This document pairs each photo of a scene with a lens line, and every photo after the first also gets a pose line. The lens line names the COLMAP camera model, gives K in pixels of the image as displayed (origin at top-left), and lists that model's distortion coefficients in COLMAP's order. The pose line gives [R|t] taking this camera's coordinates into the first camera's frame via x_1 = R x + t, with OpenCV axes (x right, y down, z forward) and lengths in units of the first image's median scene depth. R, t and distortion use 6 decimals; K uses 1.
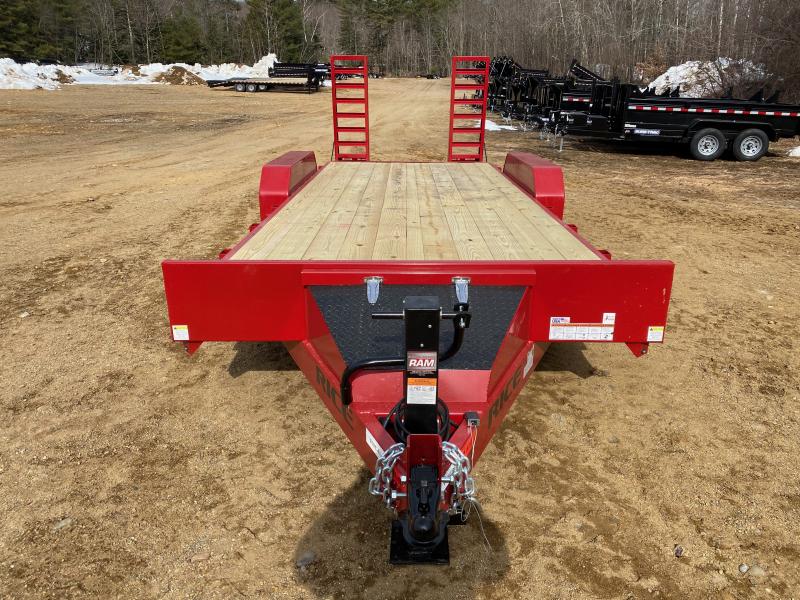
lens RADIAL K [[612.6, 0, 401.6], [0, 612.6, 296.2], [0, 0, 1]] dist [0.021668, -0.021122]
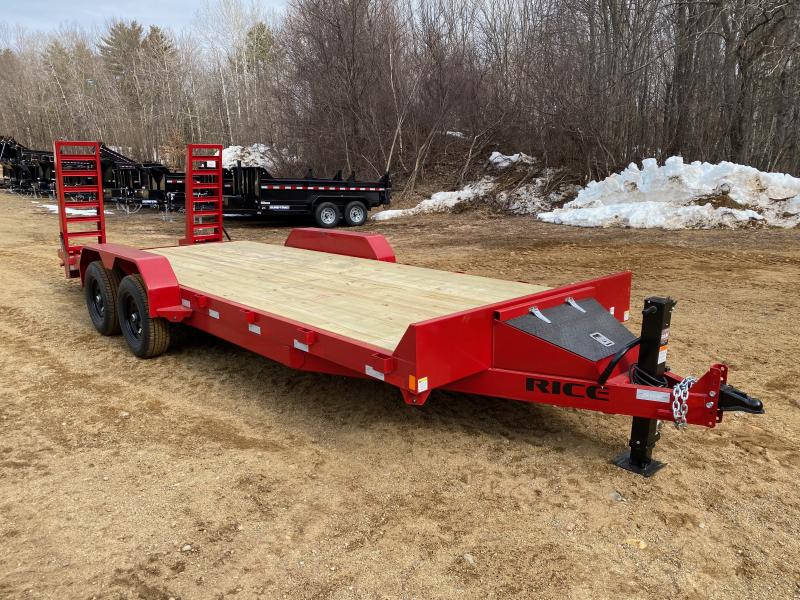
lens RADIAL K [[612.6, 0, 405.3], [0, 612.6, 300.4], [0, 0, 1]] dist [0.021668, -0.021122]
pose [[0.730086, -0.154443, 0.665675, -0.662362], [0.230355, 0.972733, -0.026960, -0.042749], [-0.643360, 0.173025, 0.745755, 0.080319]]
